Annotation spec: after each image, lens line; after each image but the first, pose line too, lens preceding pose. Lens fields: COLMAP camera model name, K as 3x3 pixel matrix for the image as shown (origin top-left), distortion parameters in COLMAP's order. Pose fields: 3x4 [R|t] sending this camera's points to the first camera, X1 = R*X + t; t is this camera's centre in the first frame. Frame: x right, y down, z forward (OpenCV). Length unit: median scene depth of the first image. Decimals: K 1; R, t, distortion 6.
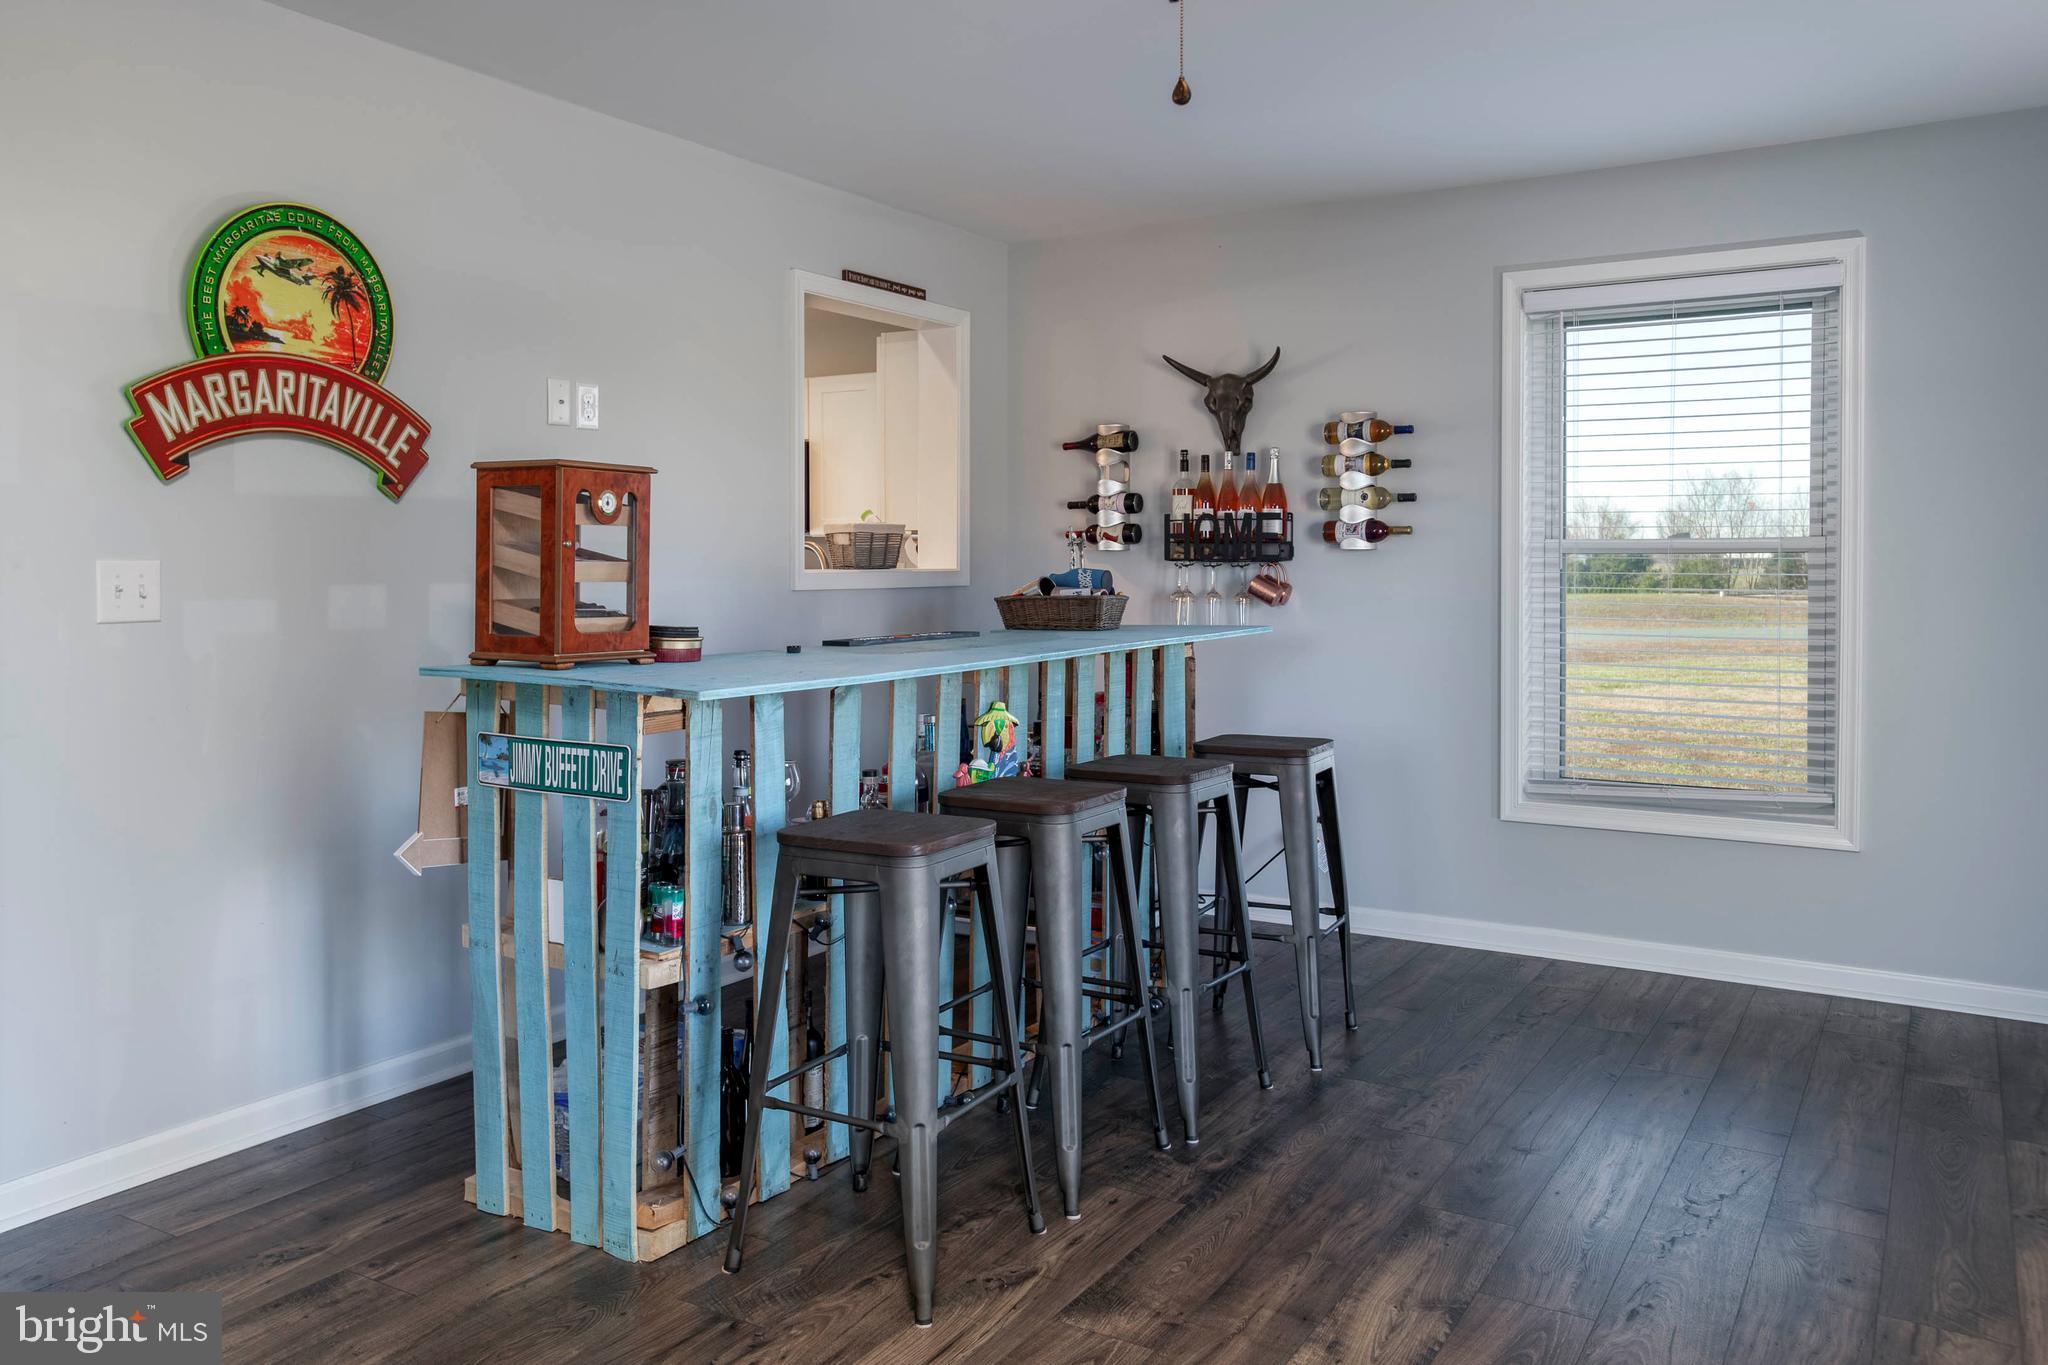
lens RADIAL K [[1571.5, 0, 1012.2], [0, 1571.5, 622.2], [0, 0, 1]] dist [0.067576, -0.000608]
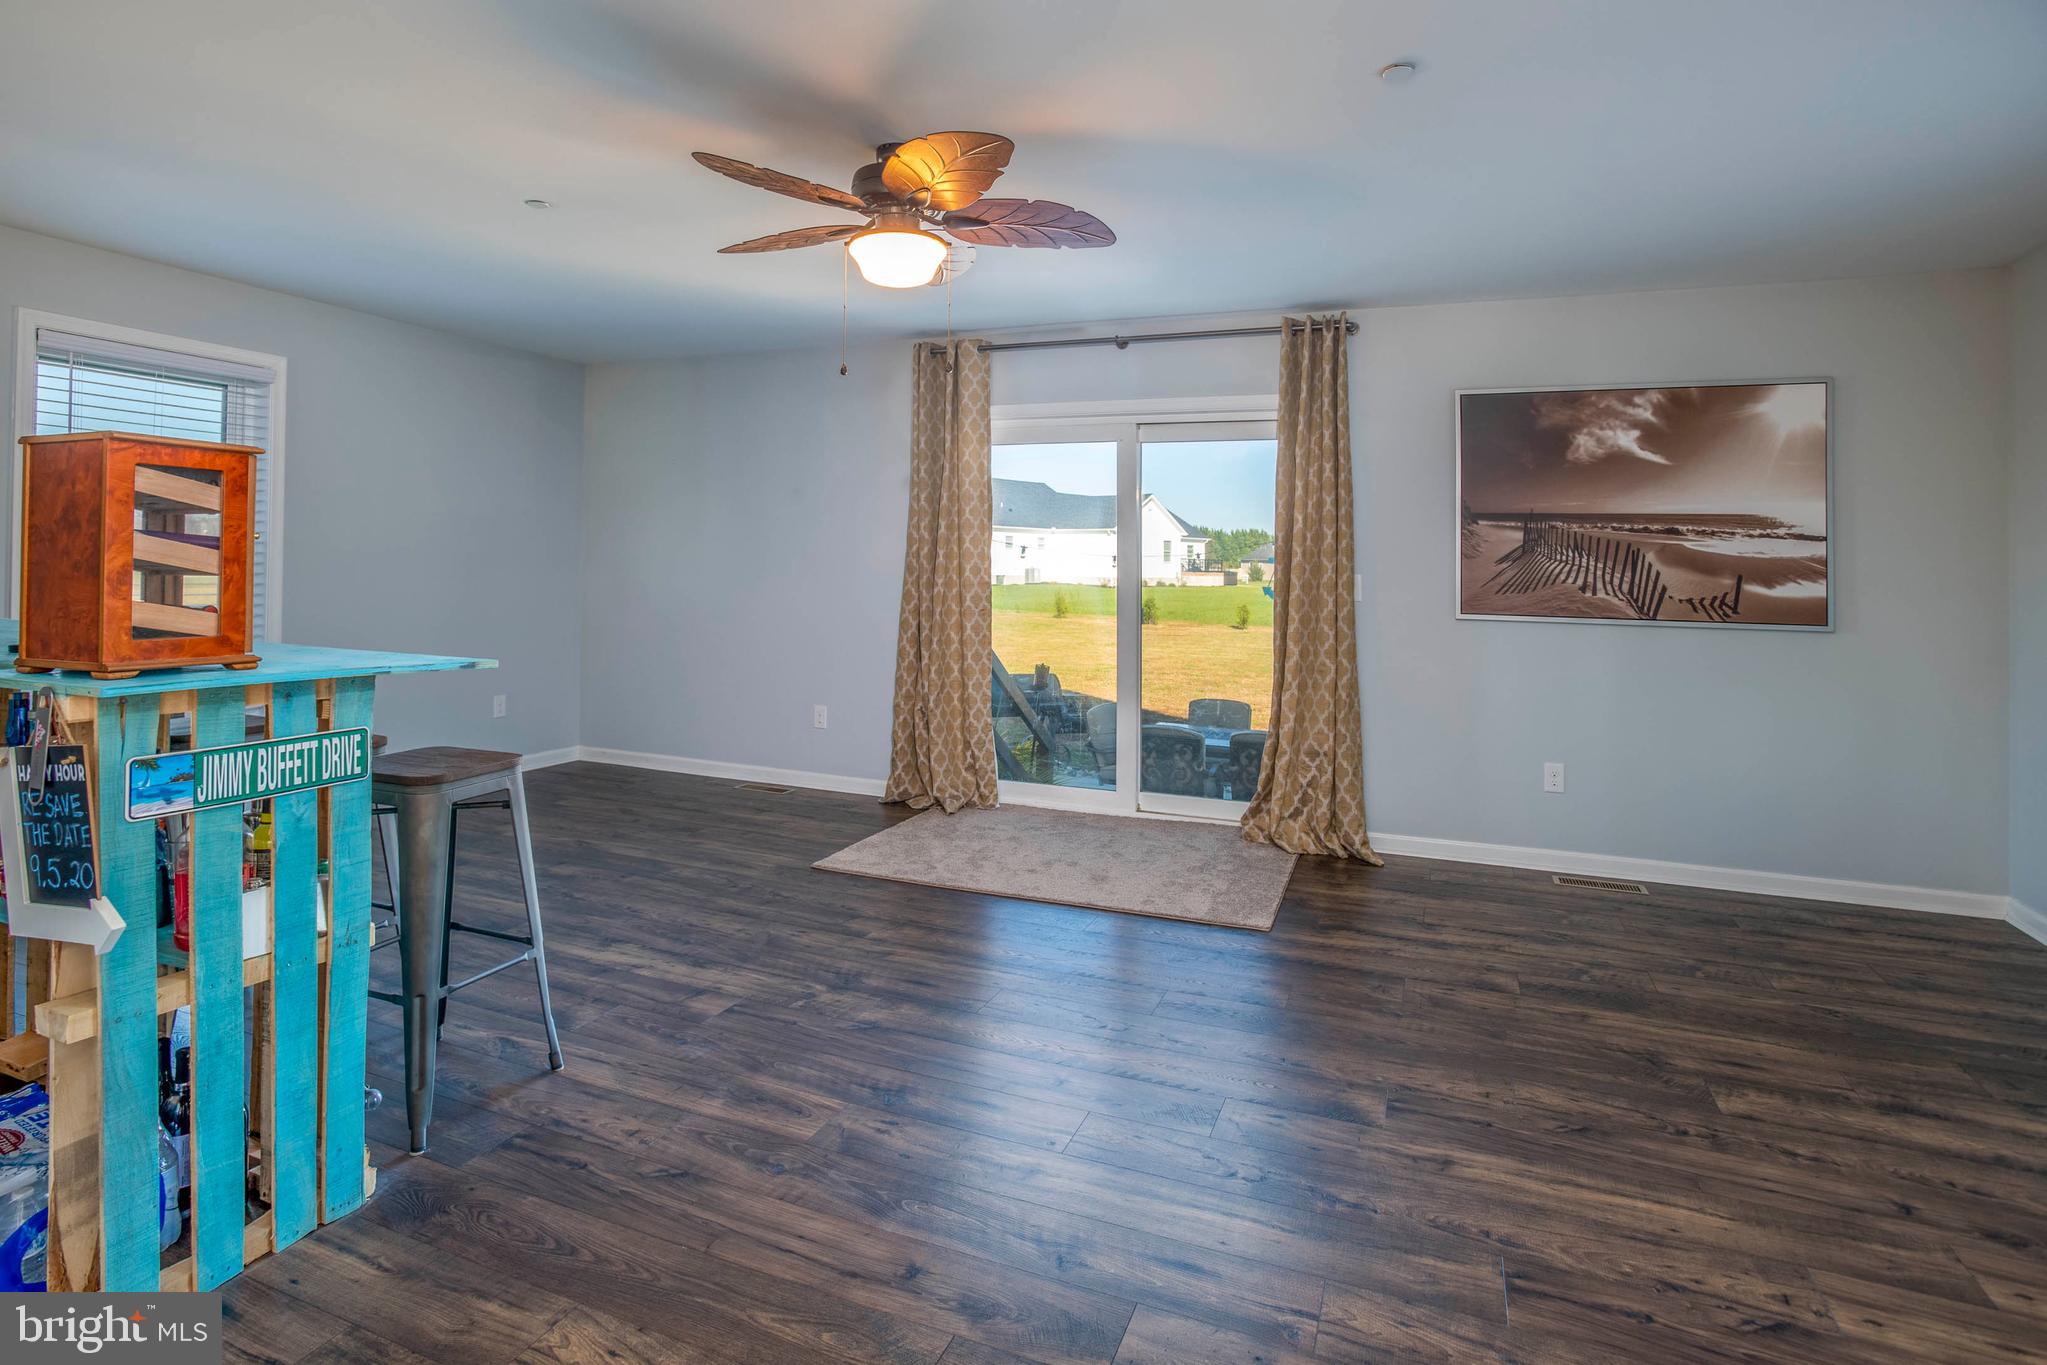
lens RADIAL K [[1060.0, 0, 1018.9], [0, 1060.0, 492.7], [0, 0, 1]] dist [-0.066740, 0.020211]
pose [[-0.168344, 0.058898, 0.983967, -0.820797], [0.025731, 0.998136, -0.055343, -0.025076], [-0.985392, 0.016002, -0.169546, 0.539581]]
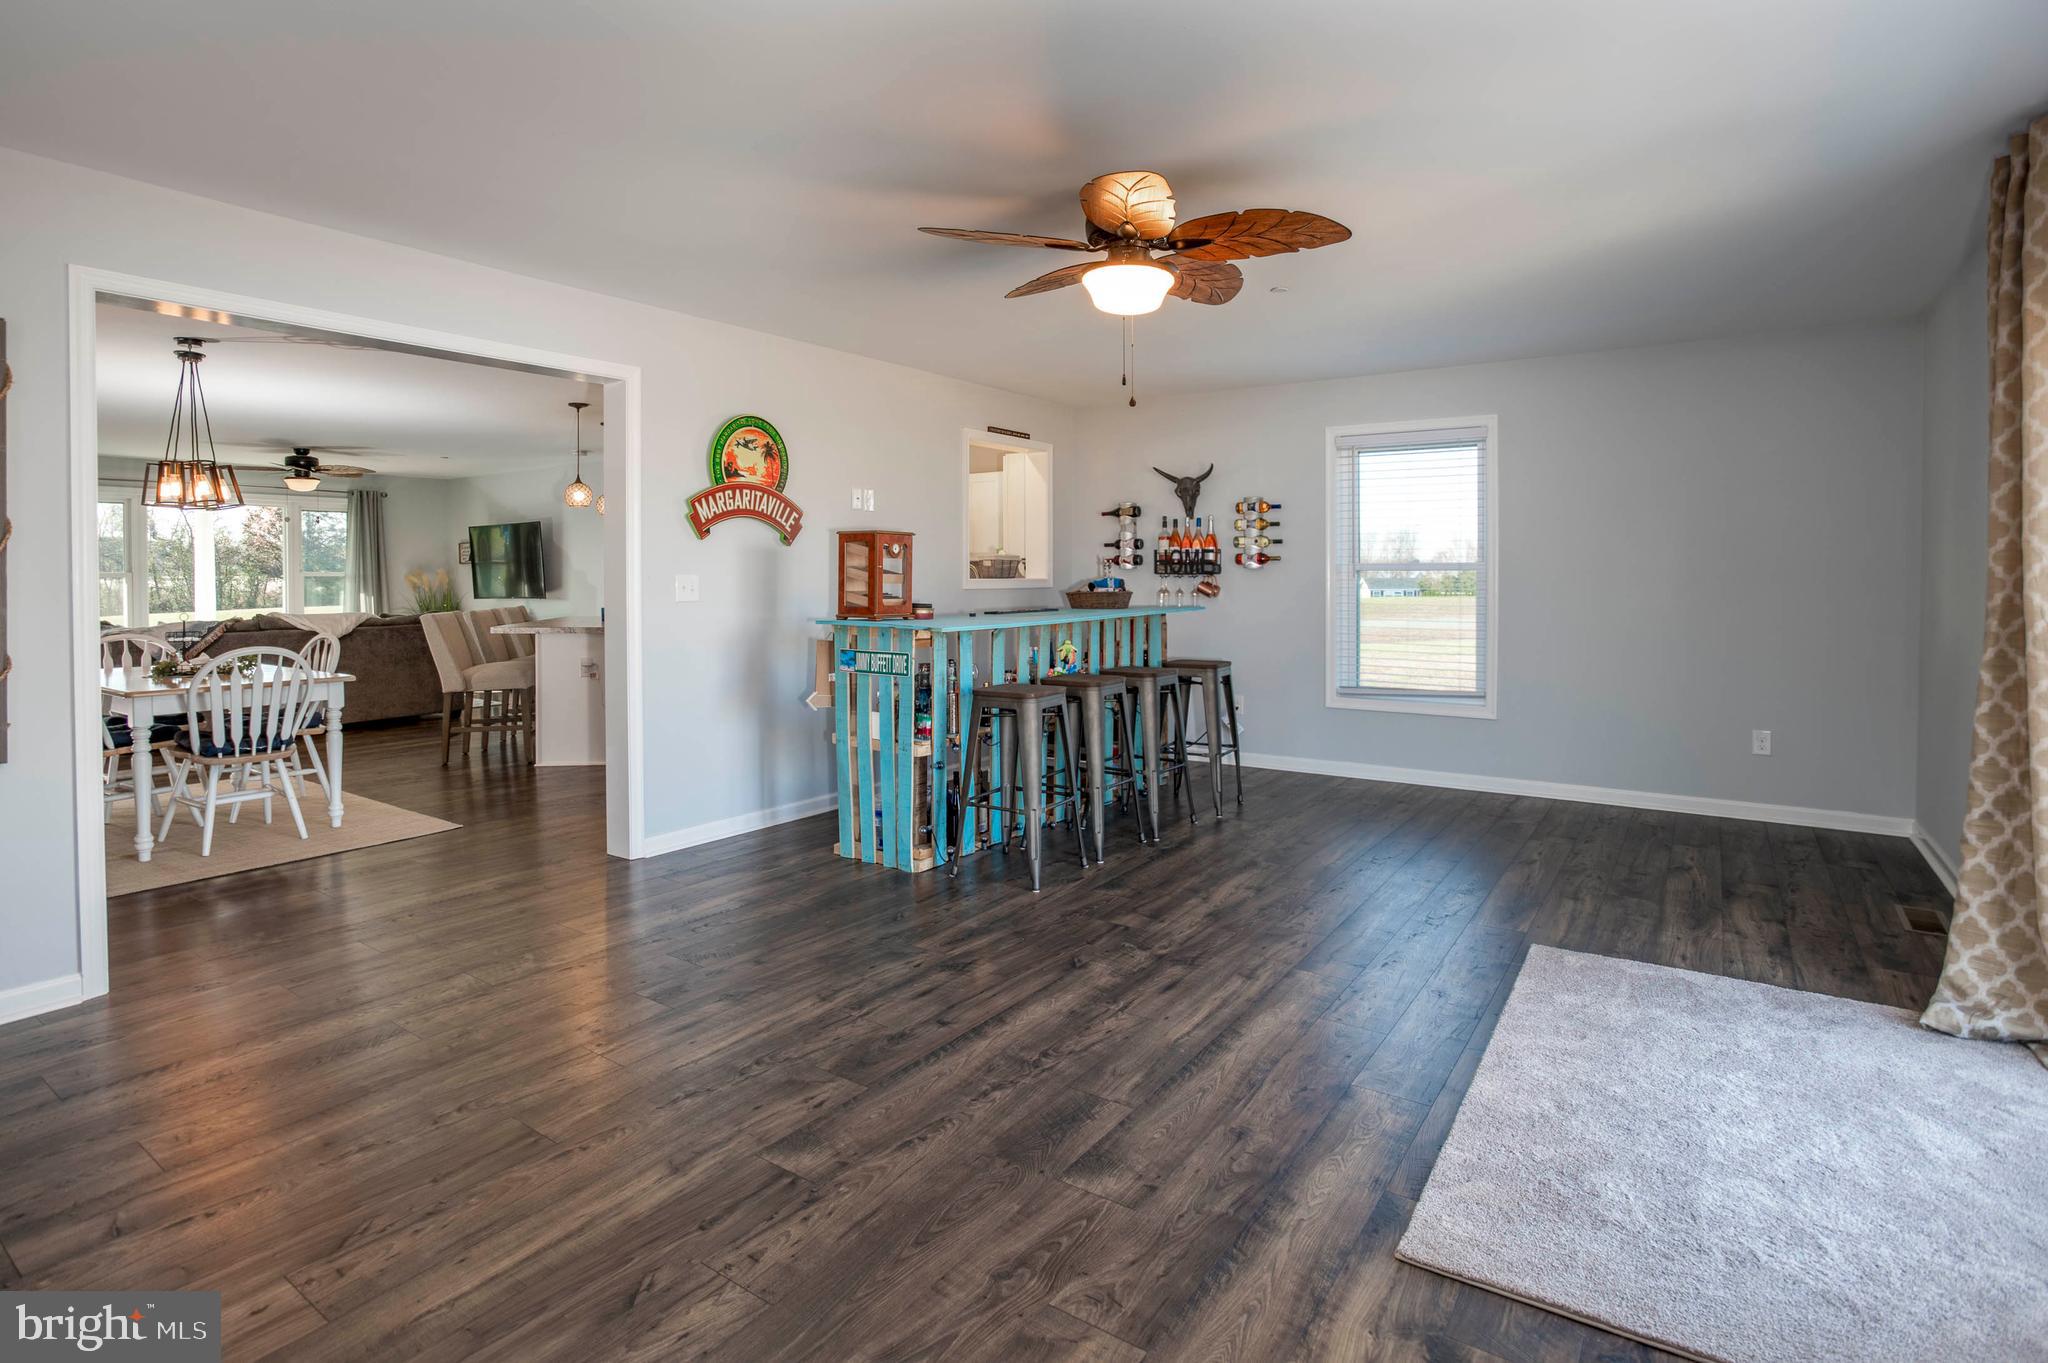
lens RADIAL K [[1029.7, 0, 1021.0], [0, 1029.7, 578.6], [0, 0, 1]] dist [-0.060573, 0.022171]
pose [[0.998446, -0.001407, -0.055705, 0.006626], [-0.000580, 0.999364, -0.035642, 0.017787], [0.055720, 0.035619, 0.997811, -0.413724]]
